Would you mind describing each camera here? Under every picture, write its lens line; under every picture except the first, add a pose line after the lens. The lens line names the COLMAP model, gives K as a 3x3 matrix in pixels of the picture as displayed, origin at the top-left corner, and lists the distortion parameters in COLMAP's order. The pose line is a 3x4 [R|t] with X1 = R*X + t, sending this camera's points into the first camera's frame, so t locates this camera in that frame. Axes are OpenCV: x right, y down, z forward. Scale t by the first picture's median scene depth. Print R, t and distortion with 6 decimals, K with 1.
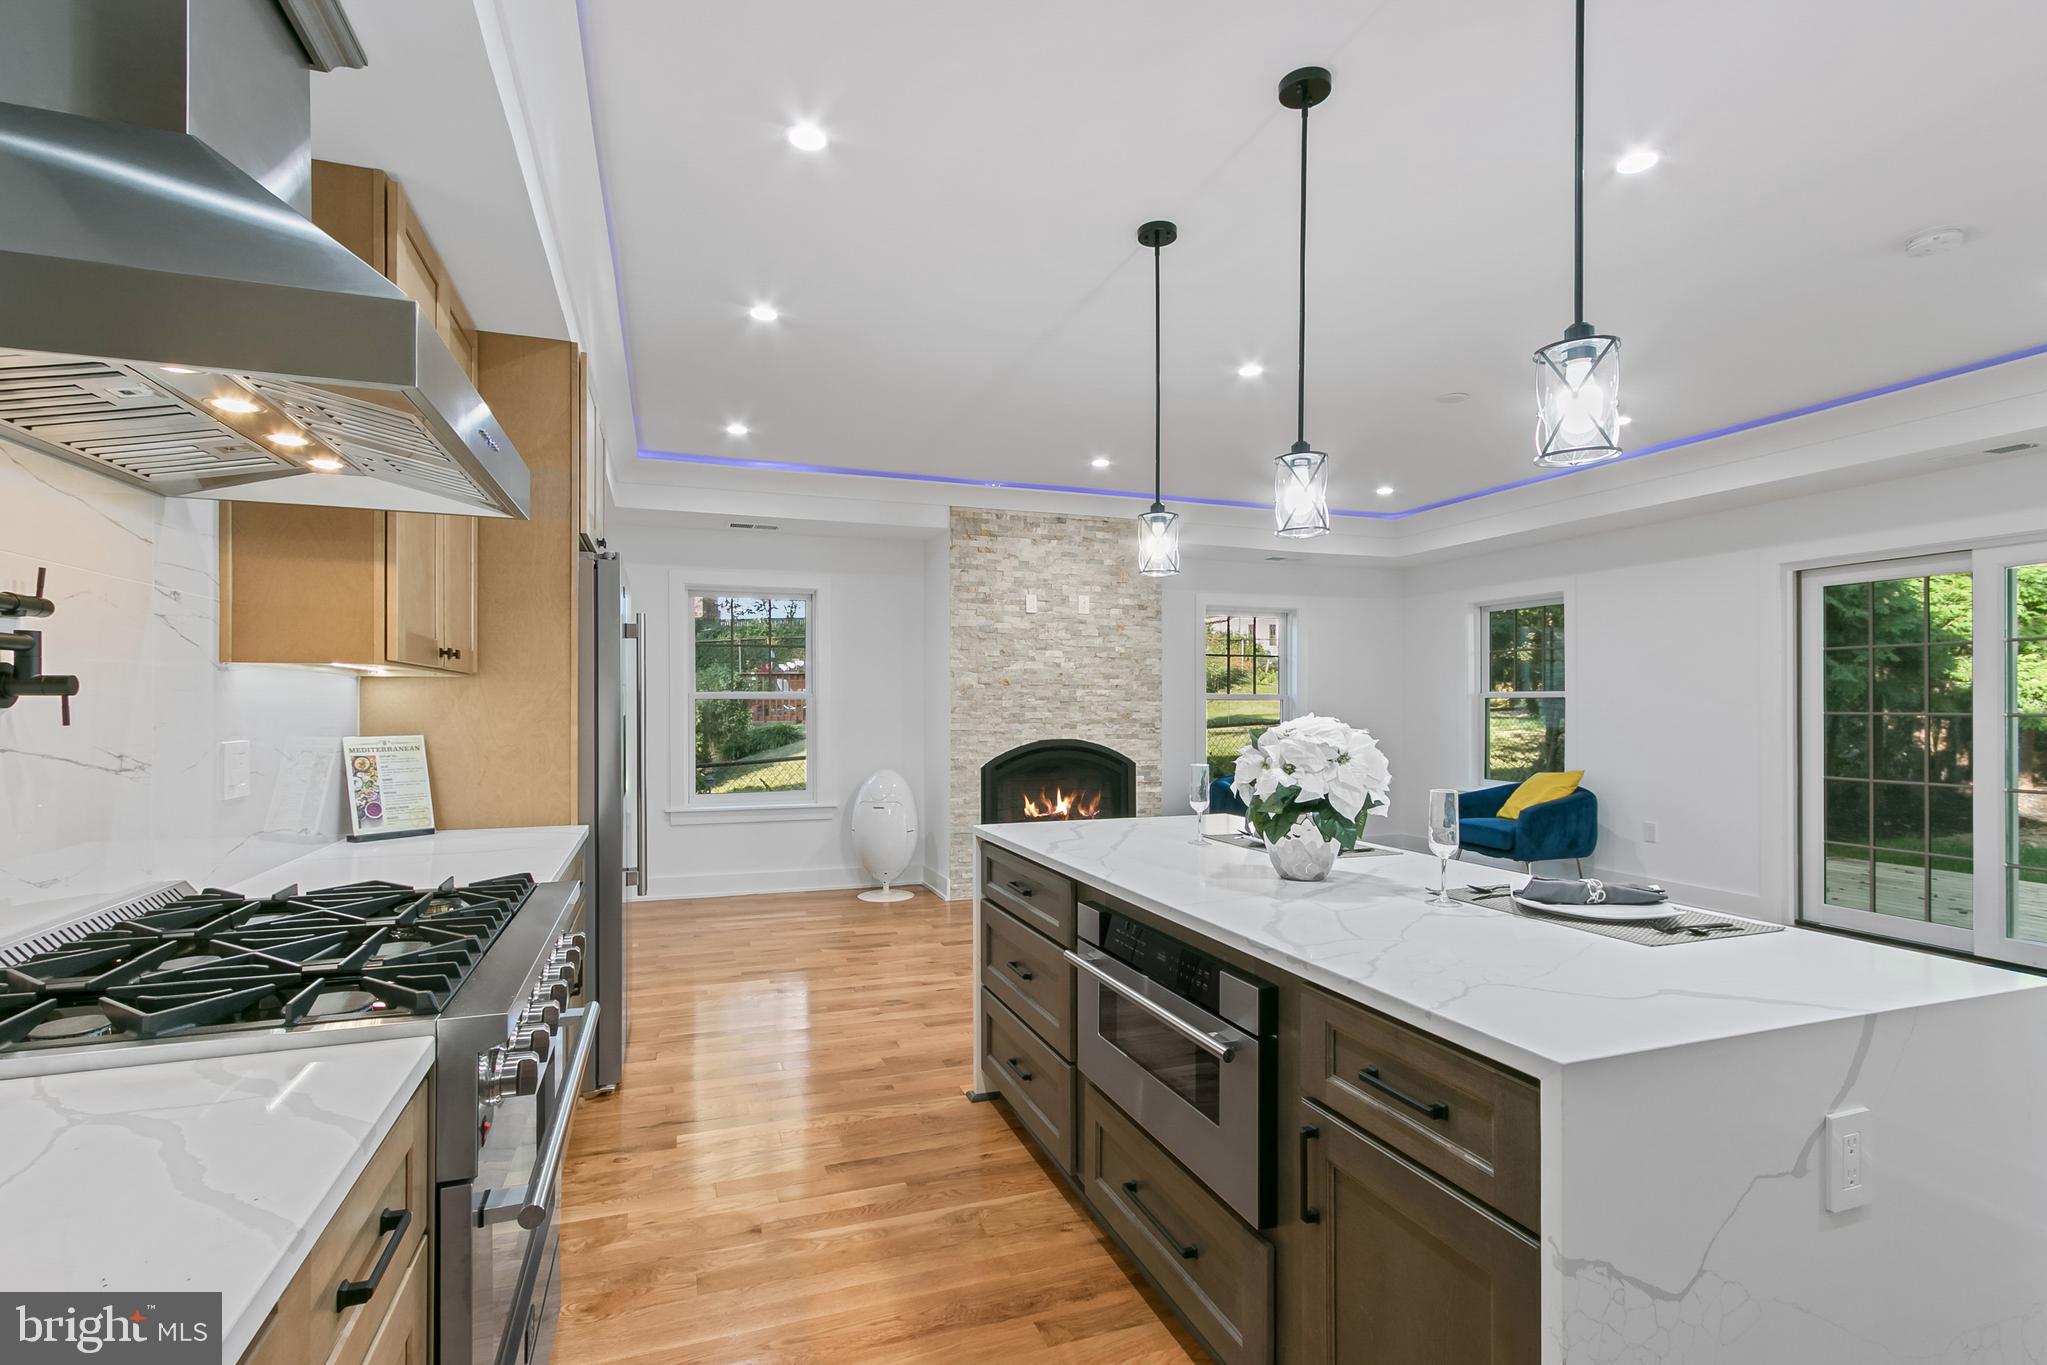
lens RADIAL K [[958.9, 0, 1024.1], [0, 958.9, 701.9], [0, 0, 1]] dist [0.001256, 0.000669]
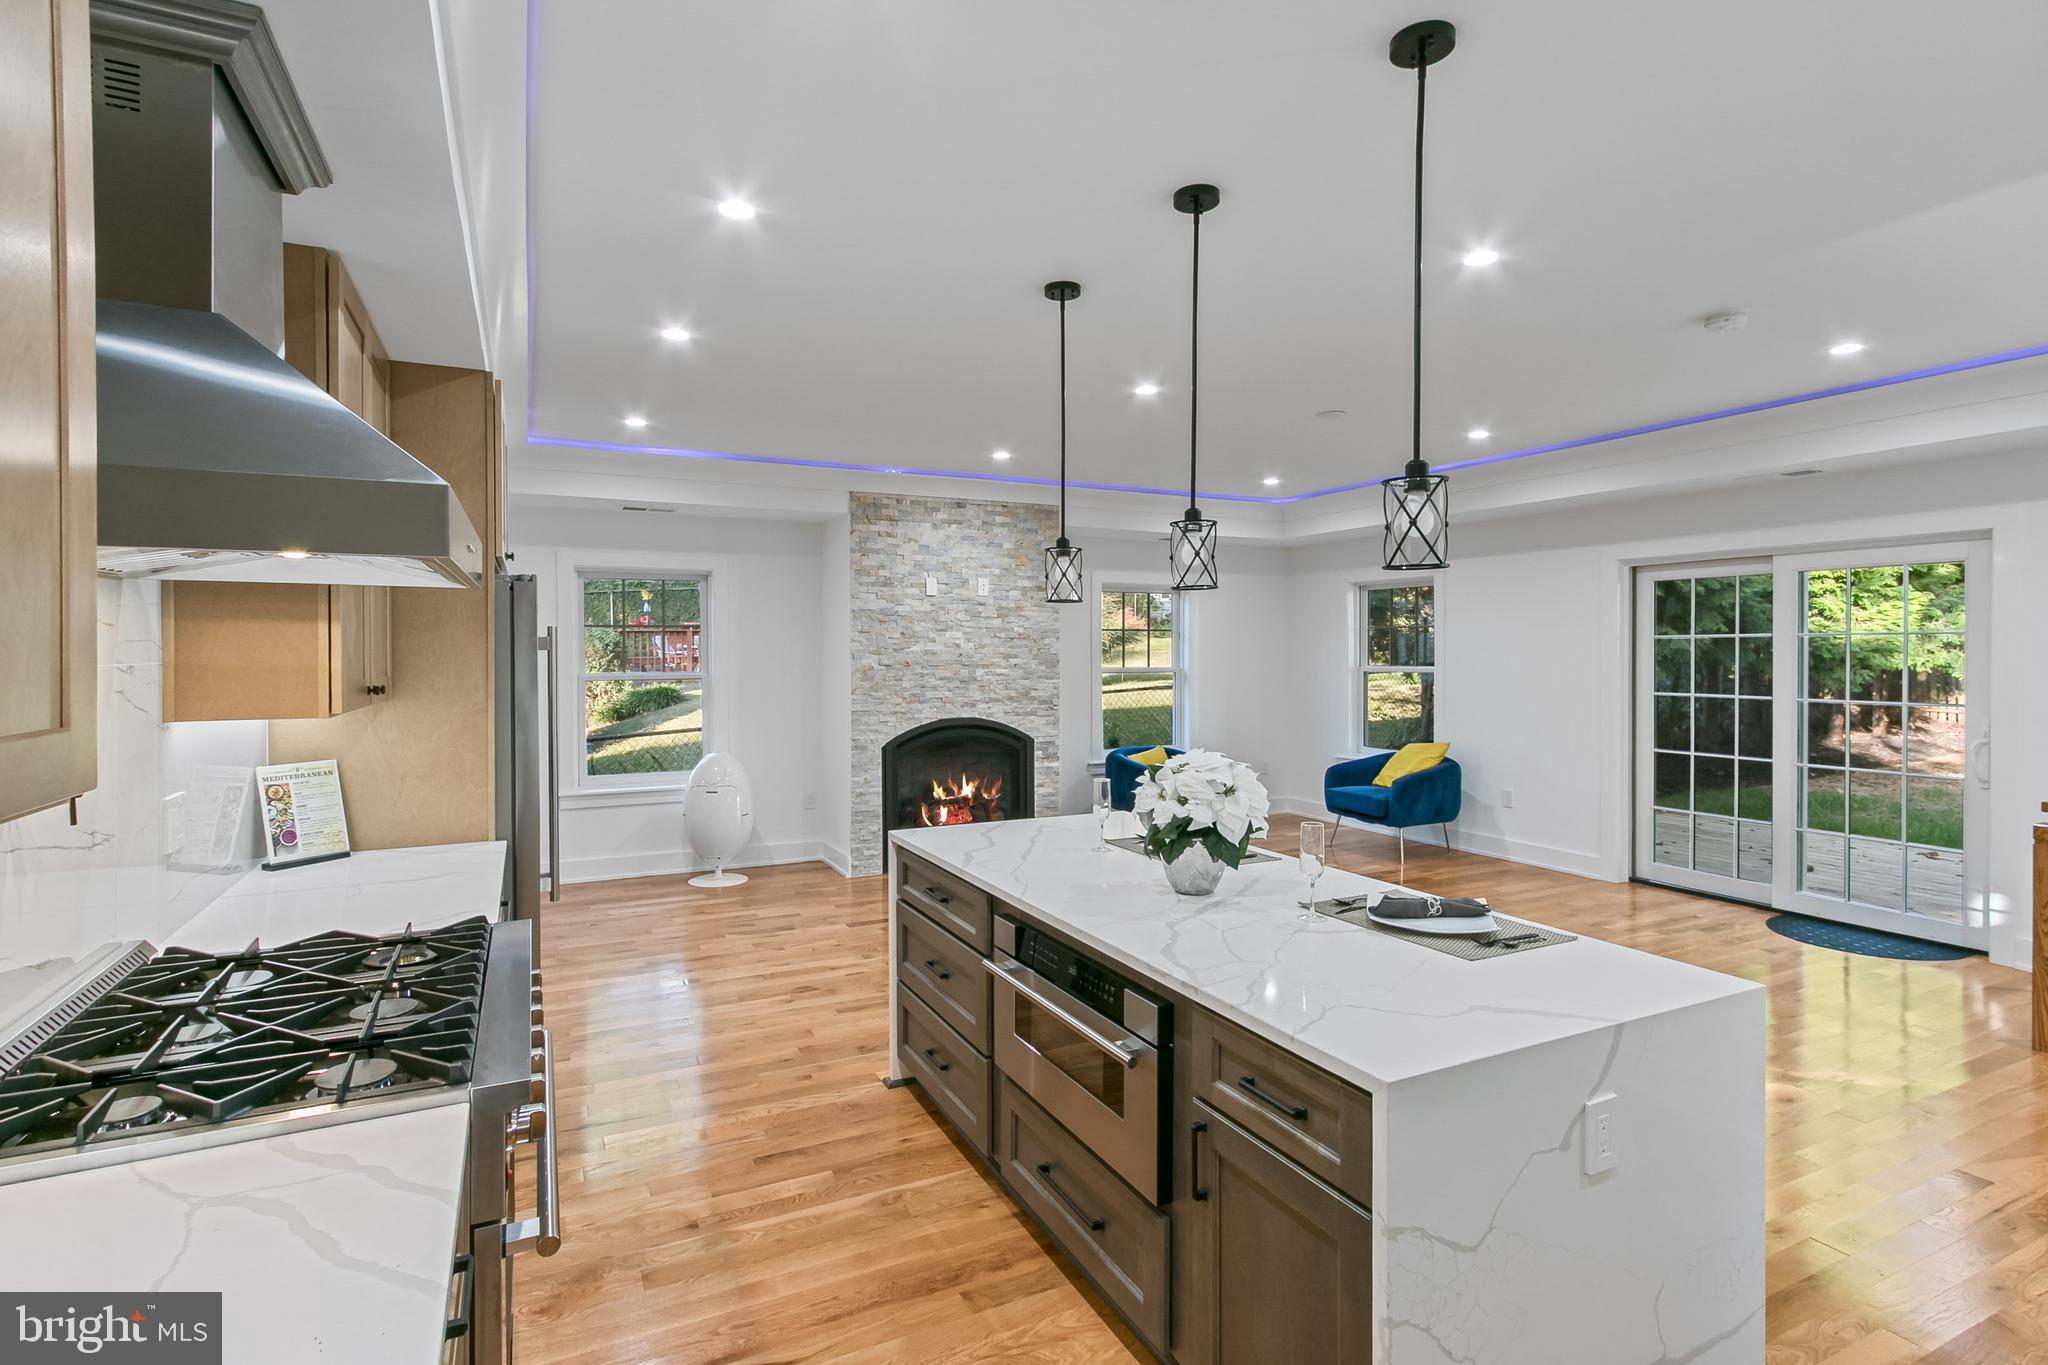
lens RADIAL K [[986.6, 0, 1016.3], [0, 986.6, 684.0], [0, 0, 1]] dist [0.001824, 0.001829]
pose [[0.994508, -0.008535, 0.104313, -0.032778], [0.004913, 0.999378, 0.034926, -0.089874], [-0.104546, -0.034222, 0.993931, -0.111361]]
